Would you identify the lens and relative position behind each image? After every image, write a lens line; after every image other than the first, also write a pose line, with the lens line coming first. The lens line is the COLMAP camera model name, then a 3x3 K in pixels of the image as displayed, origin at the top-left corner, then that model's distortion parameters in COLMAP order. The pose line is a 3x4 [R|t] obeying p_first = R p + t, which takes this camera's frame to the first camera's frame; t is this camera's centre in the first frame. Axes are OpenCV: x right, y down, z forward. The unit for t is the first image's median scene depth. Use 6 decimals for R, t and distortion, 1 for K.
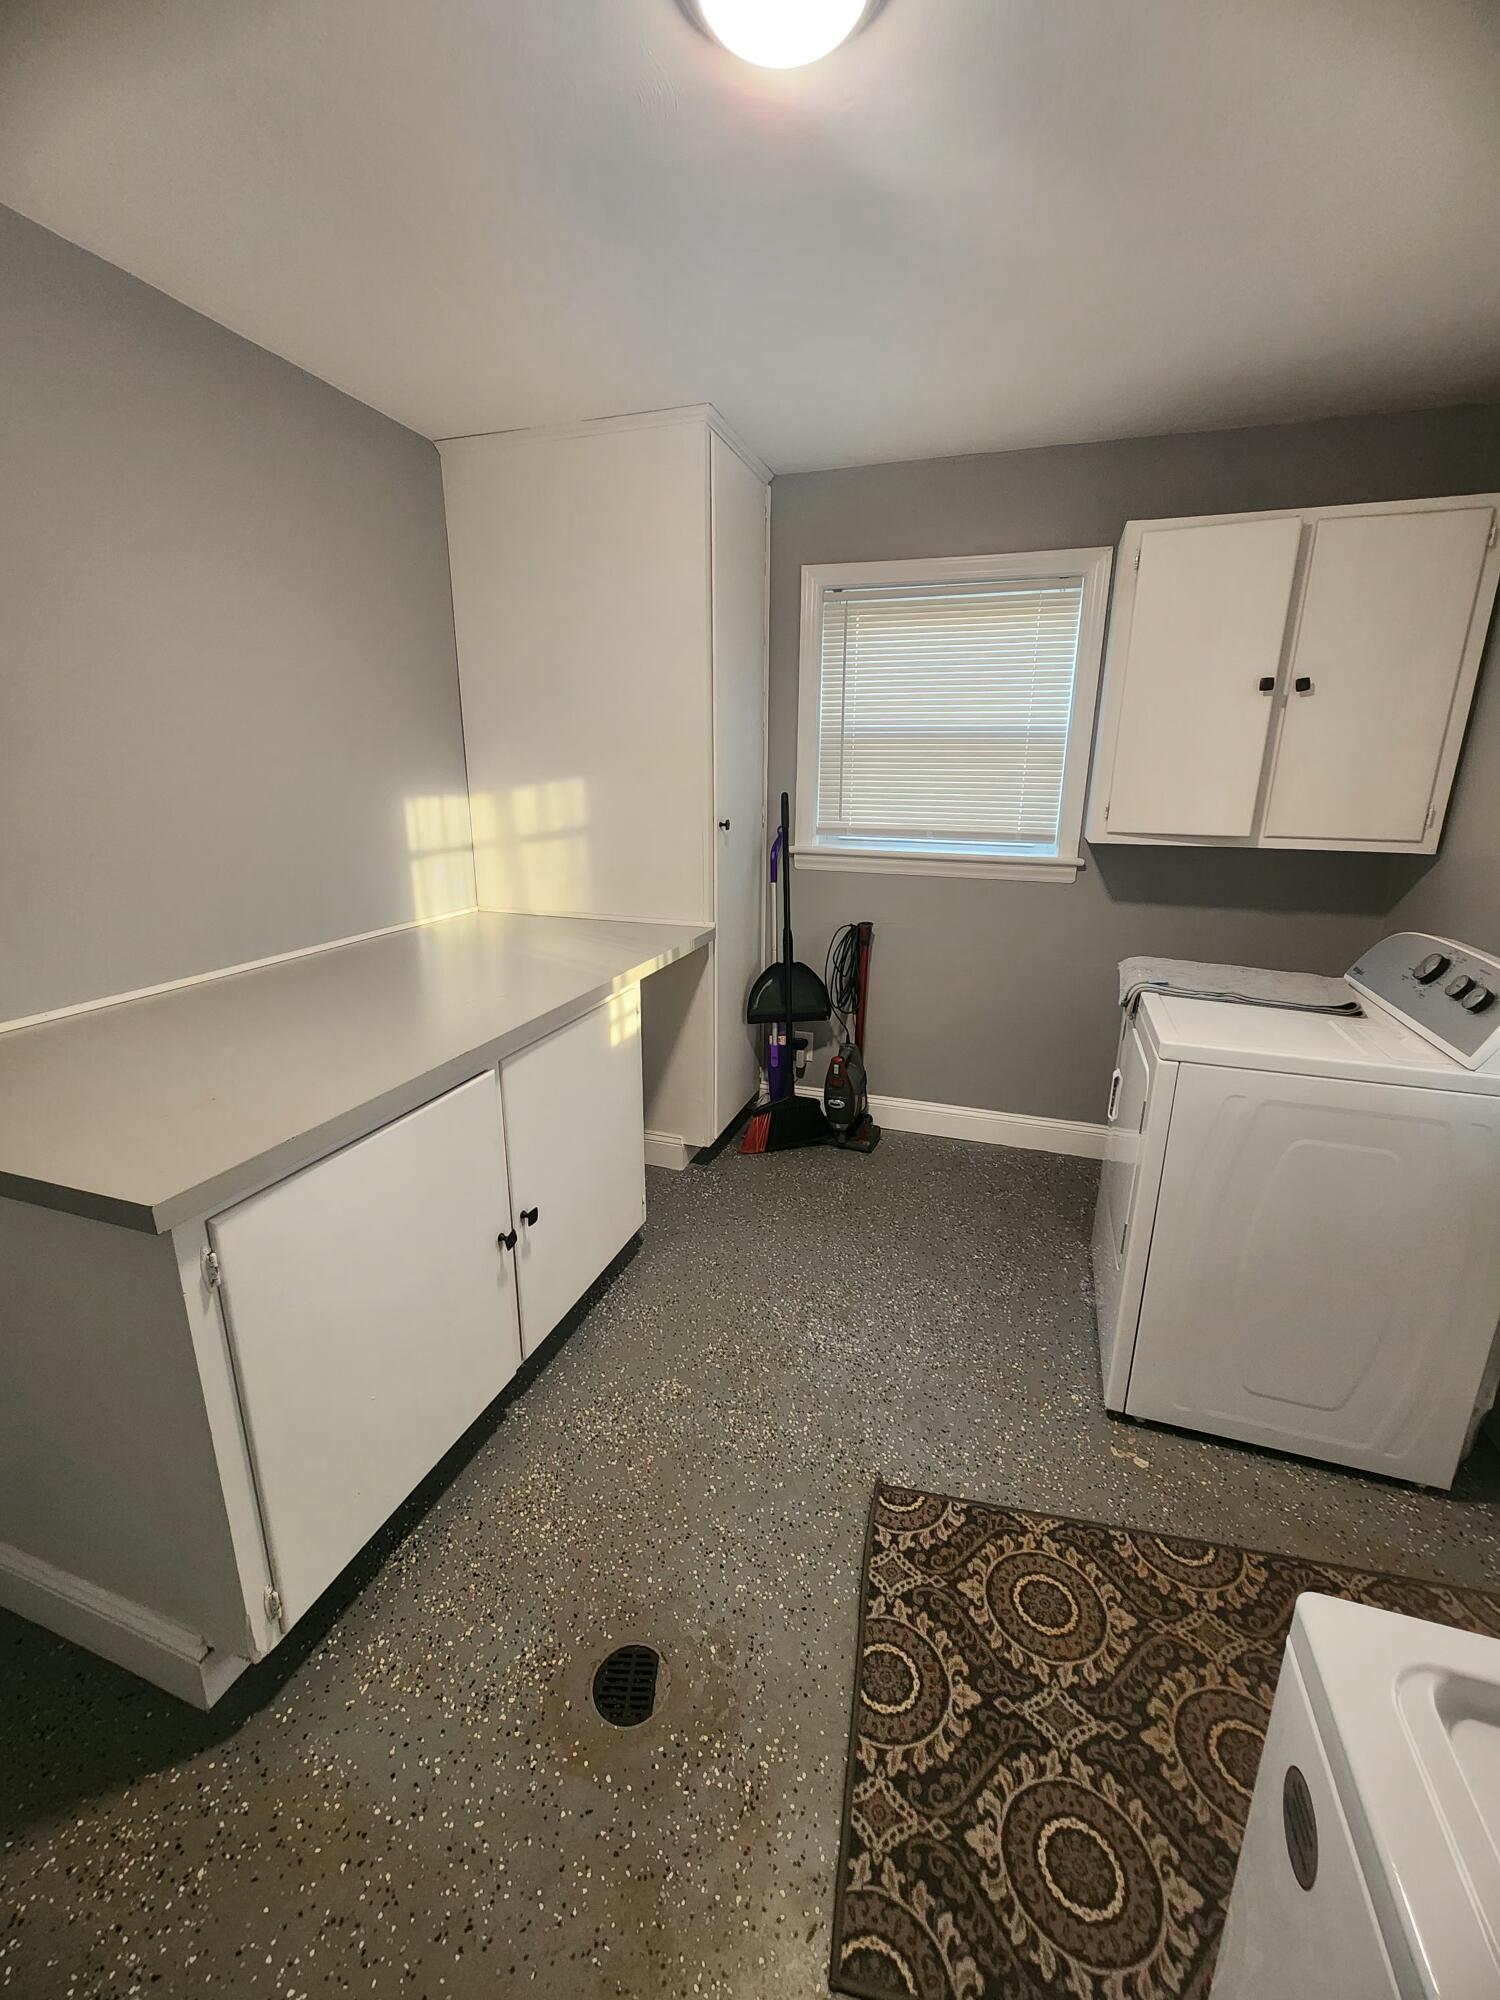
lens RADIAL K [[824.2, 0, 748.0], [0, 824.2, 999.6], [0, 0, 1]] dist [0.002198, 0.000121]
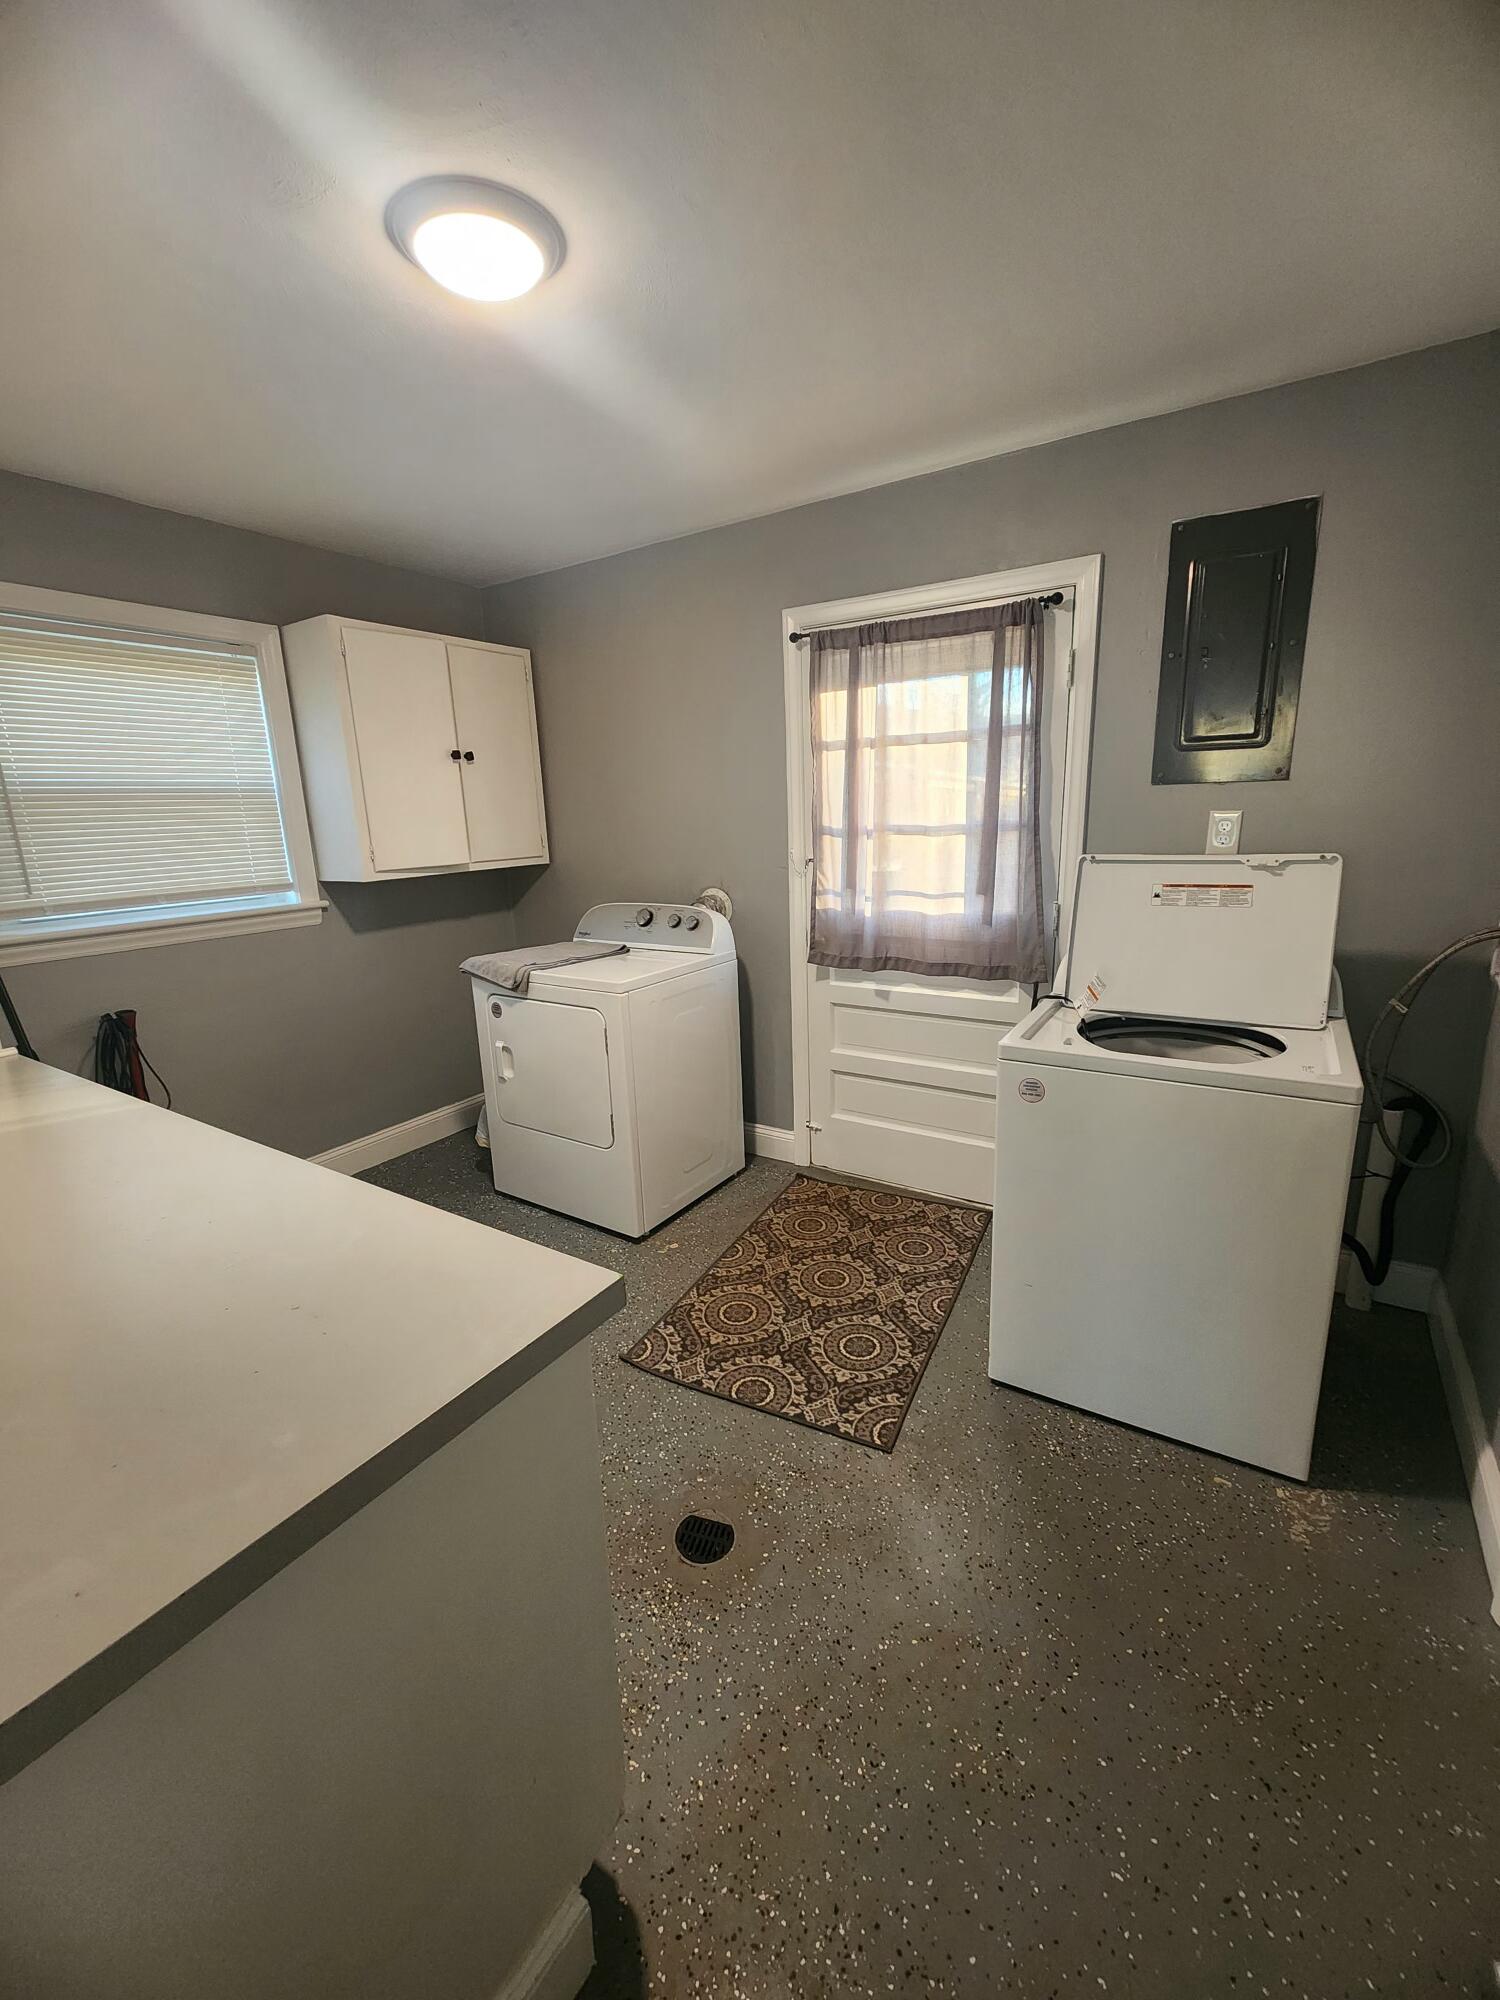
lens RADIAL K [[824.2, 0, 746.6], [0, 824.2, 999.7], [0, 0, 1]] dist [0.002198, 0.000121]
pose [[0.247963, -0.240300, 0.938494, -0.982064], [0.295538, 0.941333, 0.162942, -0.110467], [-0.922590, 0.236957, 0.304433, 0.324869]]
